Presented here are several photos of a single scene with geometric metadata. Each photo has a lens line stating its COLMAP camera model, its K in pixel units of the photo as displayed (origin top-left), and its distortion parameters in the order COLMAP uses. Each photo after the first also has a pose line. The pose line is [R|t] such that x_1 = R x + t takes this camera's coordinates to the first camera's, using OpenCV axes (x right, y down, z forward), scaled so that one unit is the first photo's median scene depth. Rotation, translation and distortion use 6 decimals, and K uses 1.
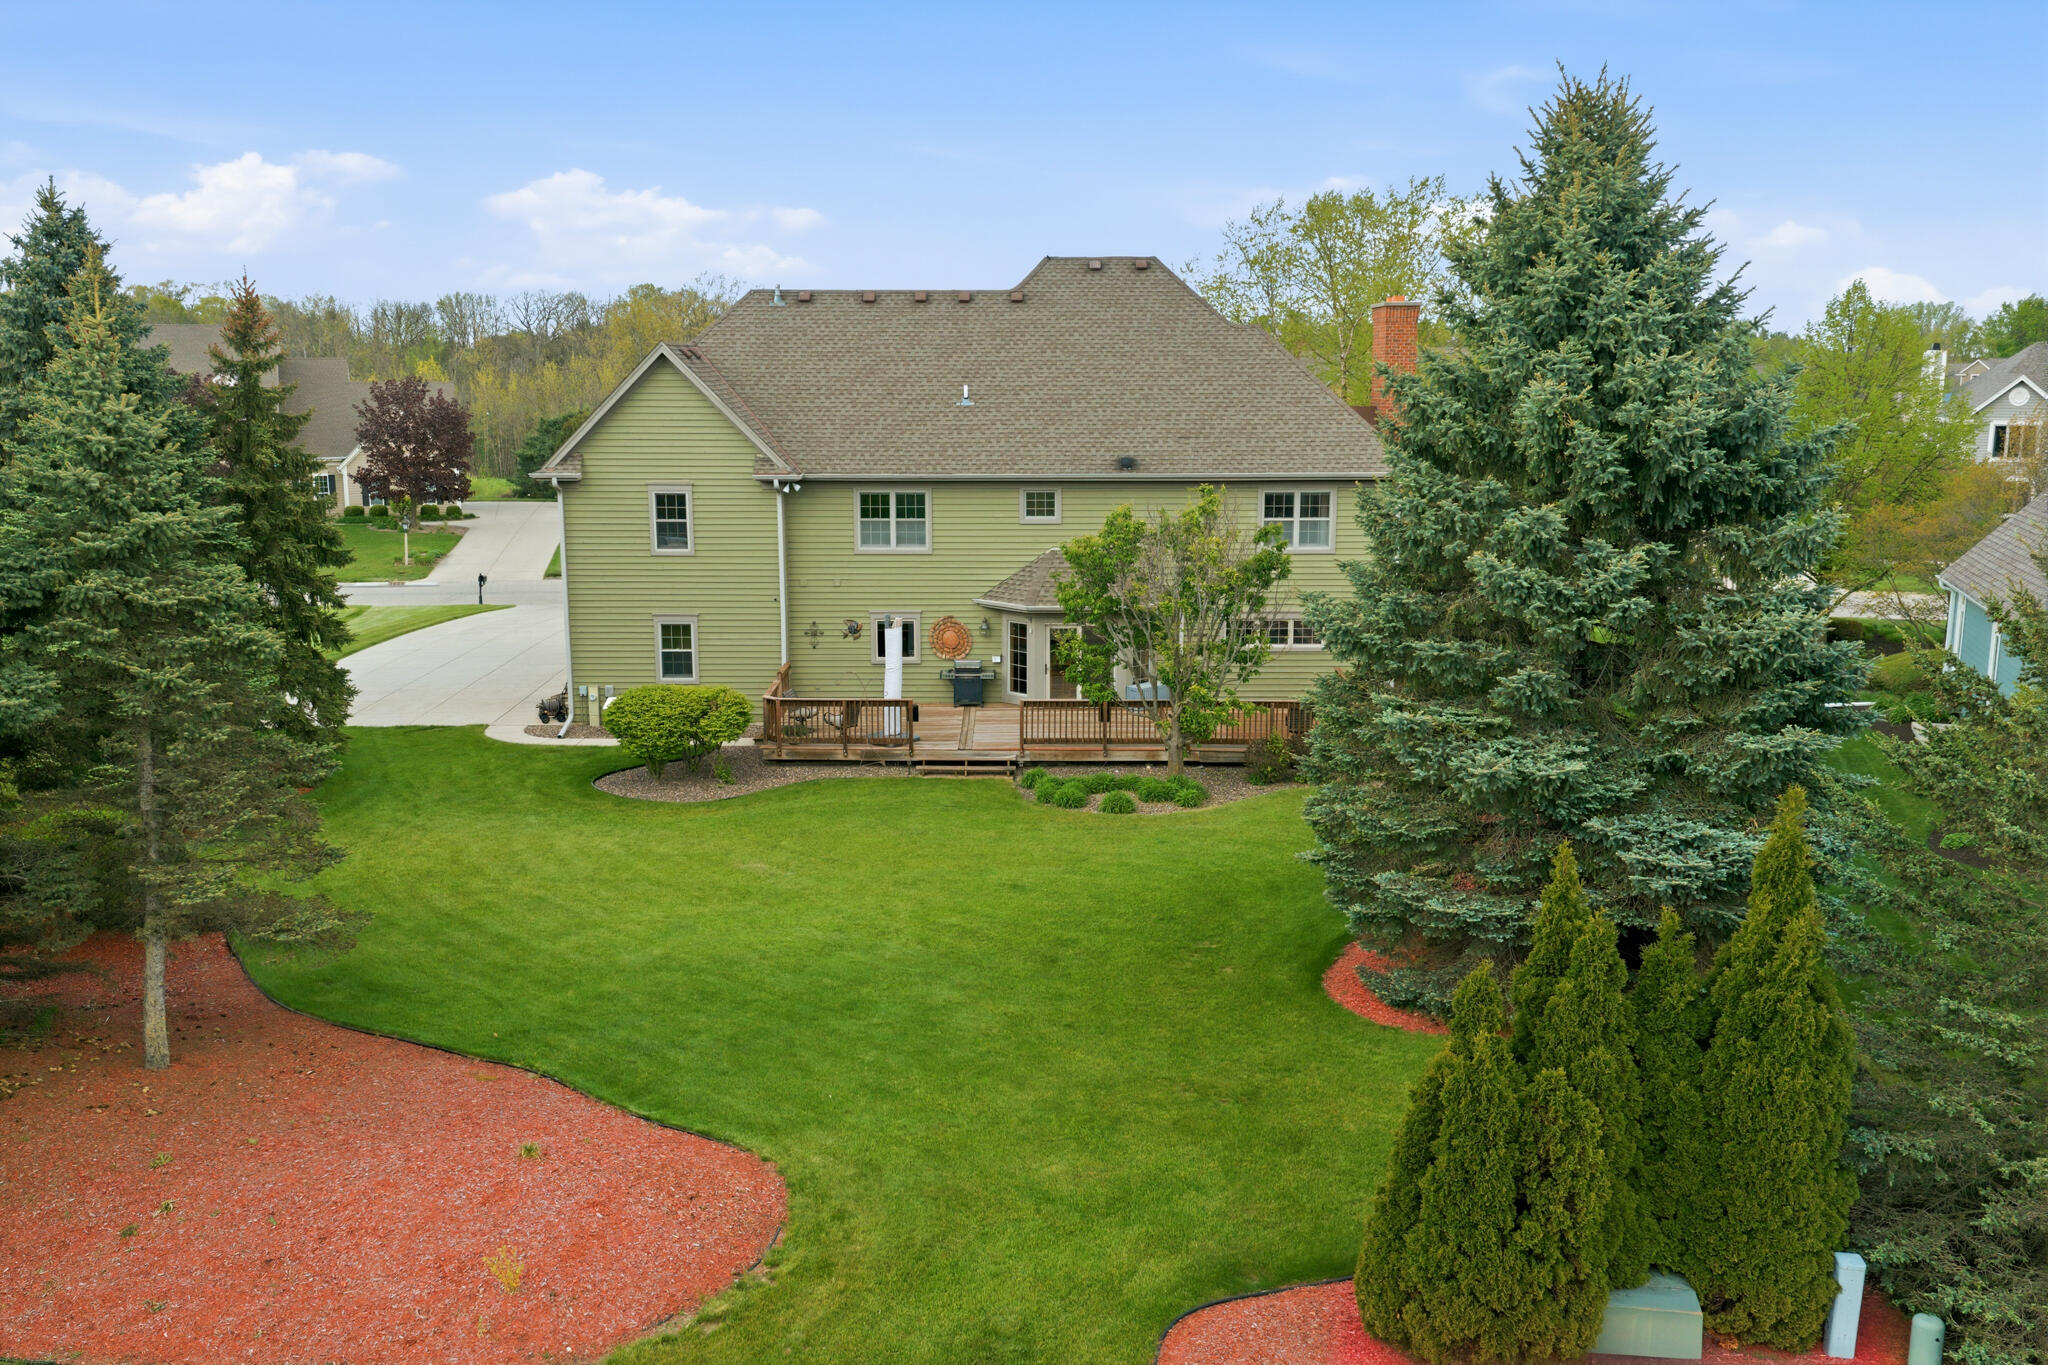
lens RADIAL K [[1689.4, 0, 1027.4], [0, 1689.4, 680.1], [0, 0, 1]] dist [0.006374, -0.017783]
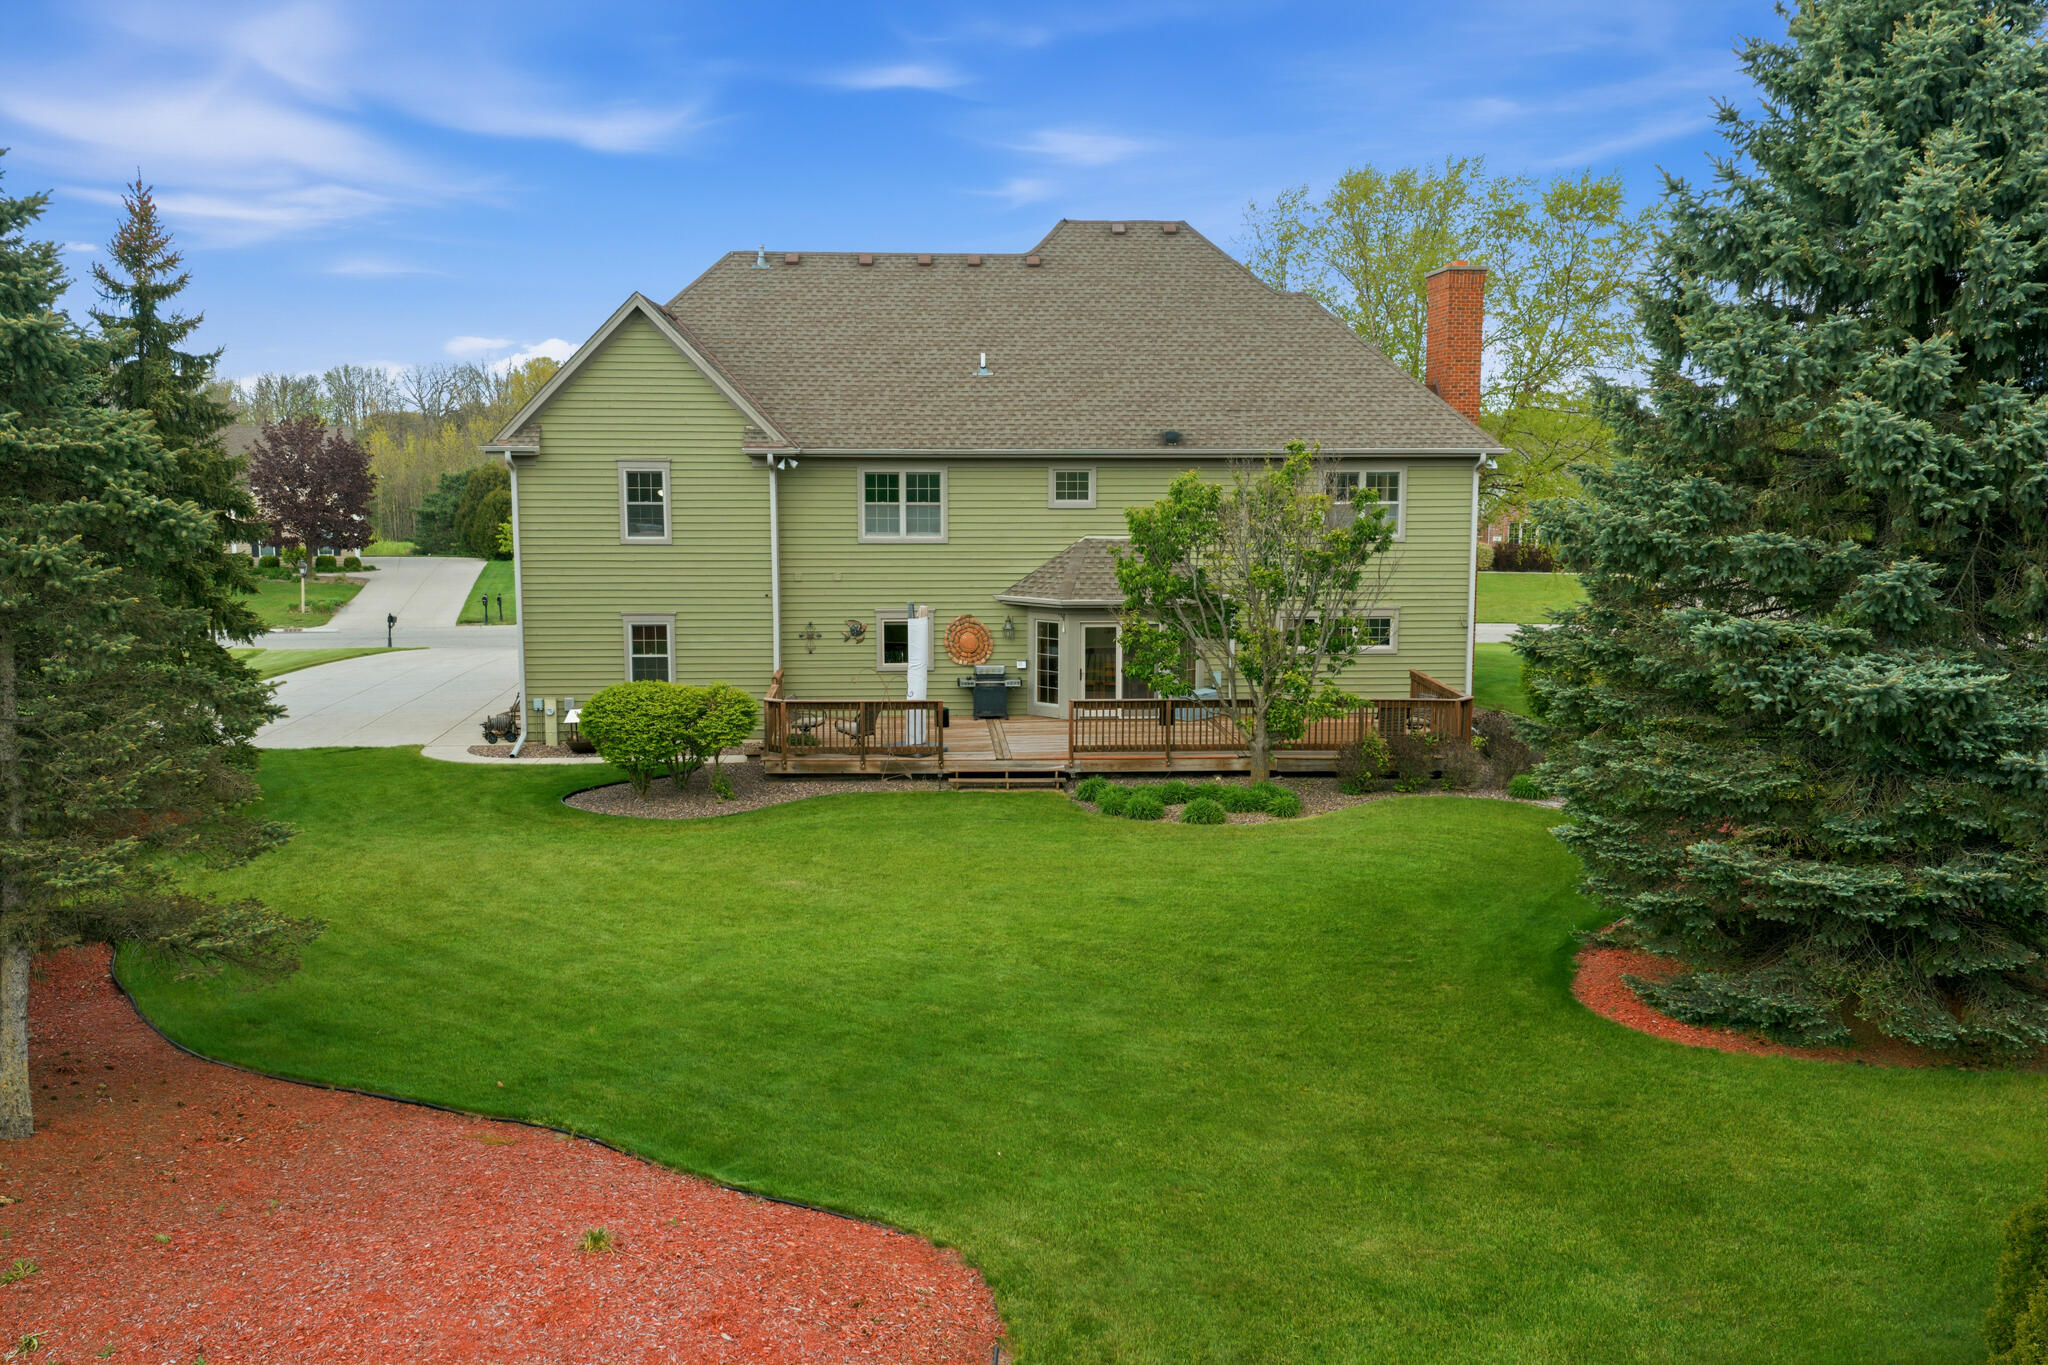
lens RADIAL K [[1689.4, 0, 1024.8], [0, 1689.4, 678.9], [0, 0, 1]] dist [0.006374, -0.017783]
pose [[0.998033, -0.007216, 0.062270, -0.113737], [0.010518, 0.998546, -0.052873, 0.065548], [-0.061798, 0.053424, 0.996658, 0.217852]]
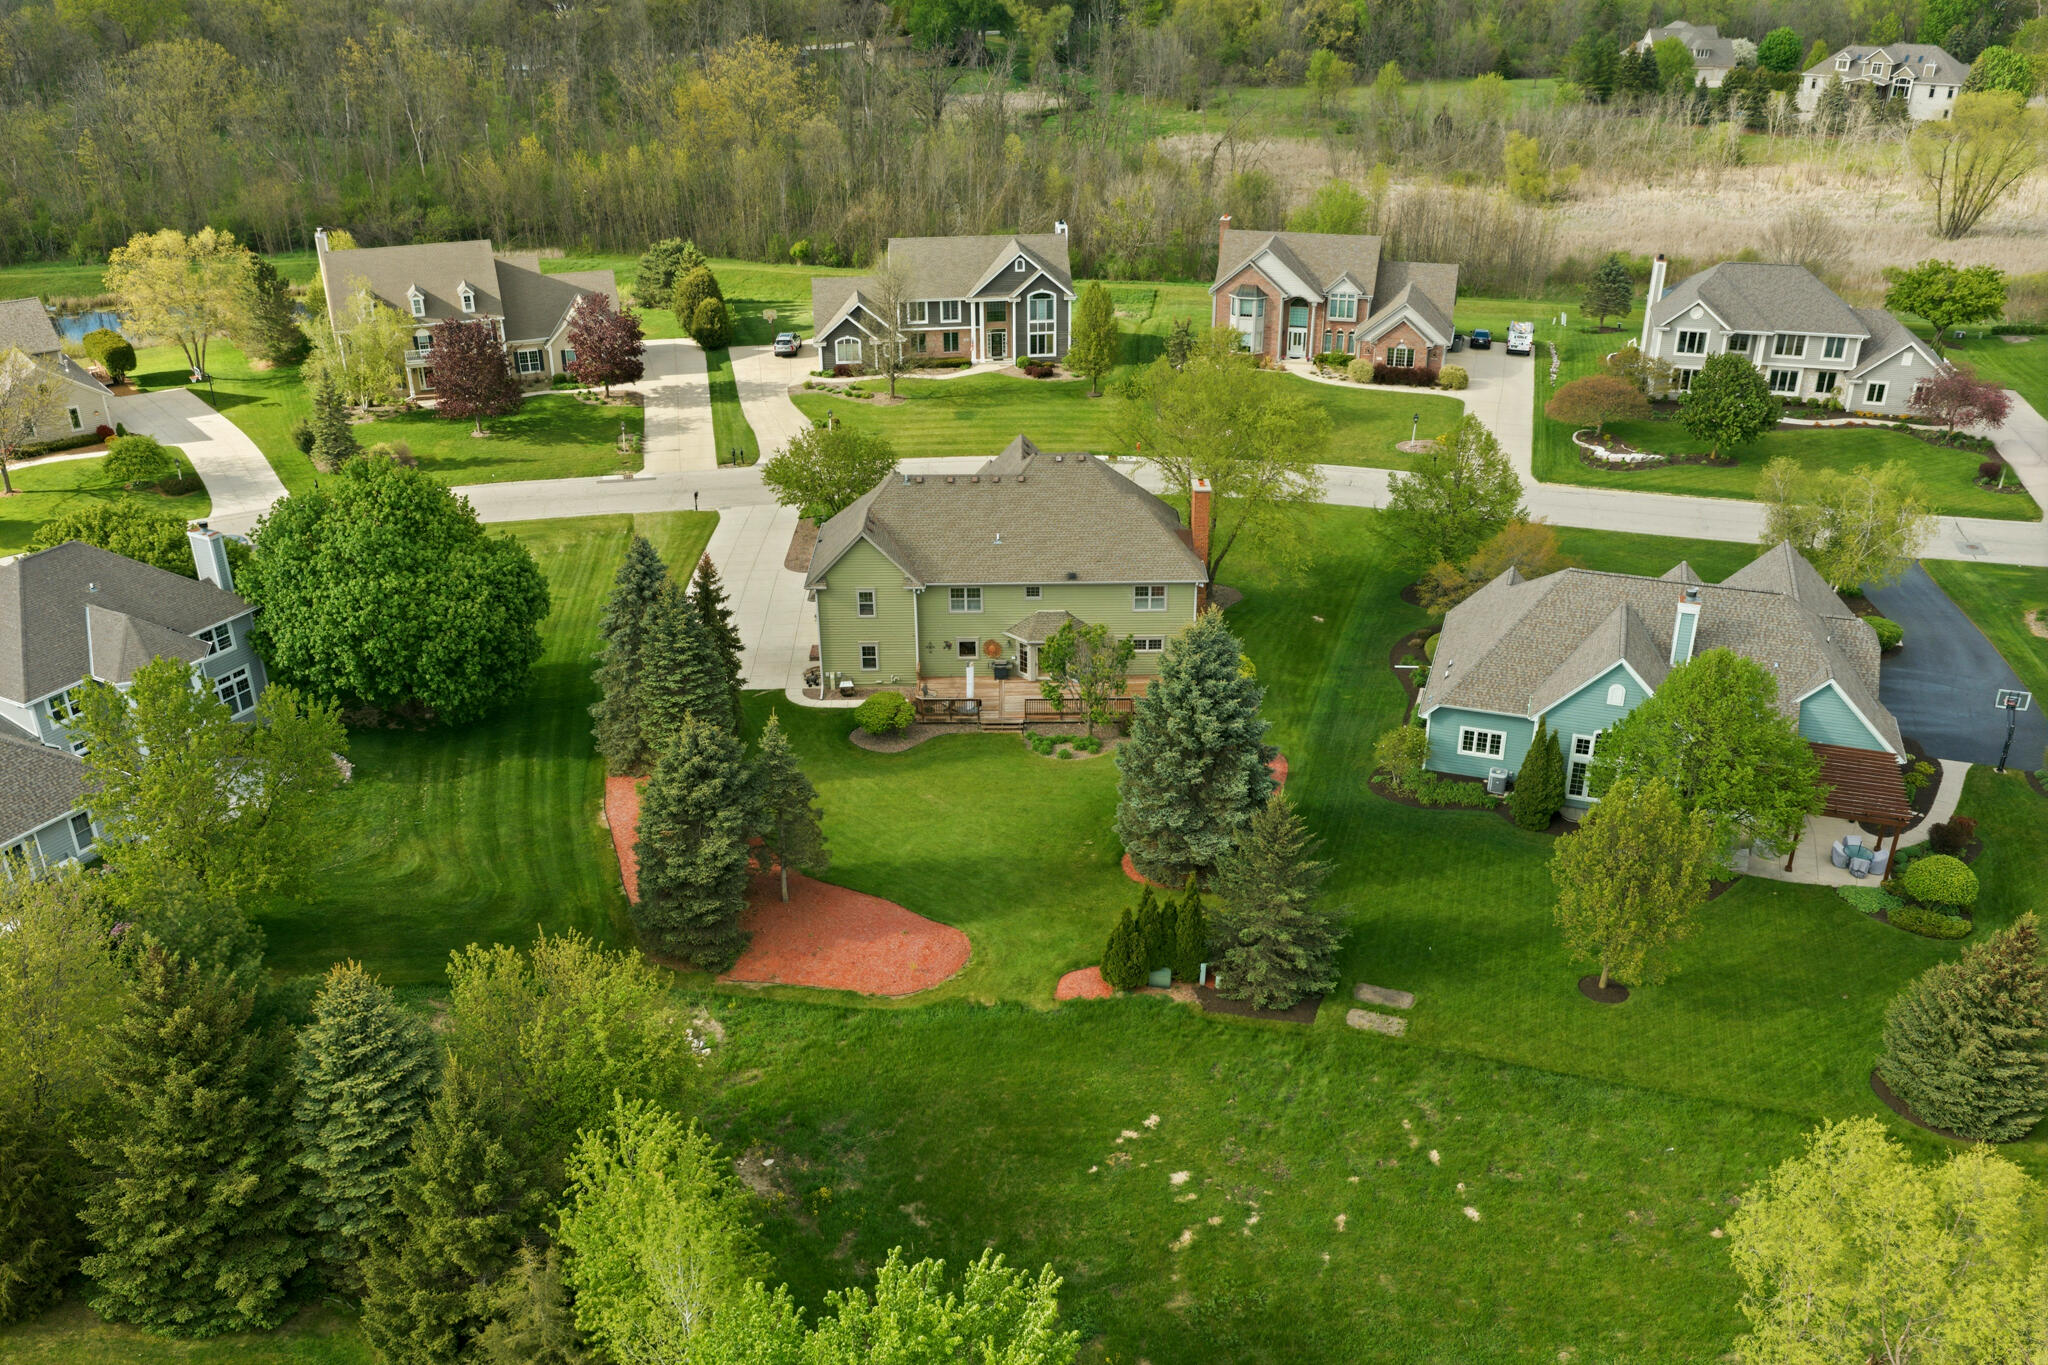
lens RADIAL K [[1689.4, 0, 1022.3], [0, 1689.4, 684.6], [0, 0, 1]] dist [0.006374, -0.017783]
pose [[0.999956, -0.008624, -0.003786, 0.002206], [0.009325, 0.963099, 0.268987, -0.920137], [0.001326, -0.269010, 0.963136, -1.823434]]
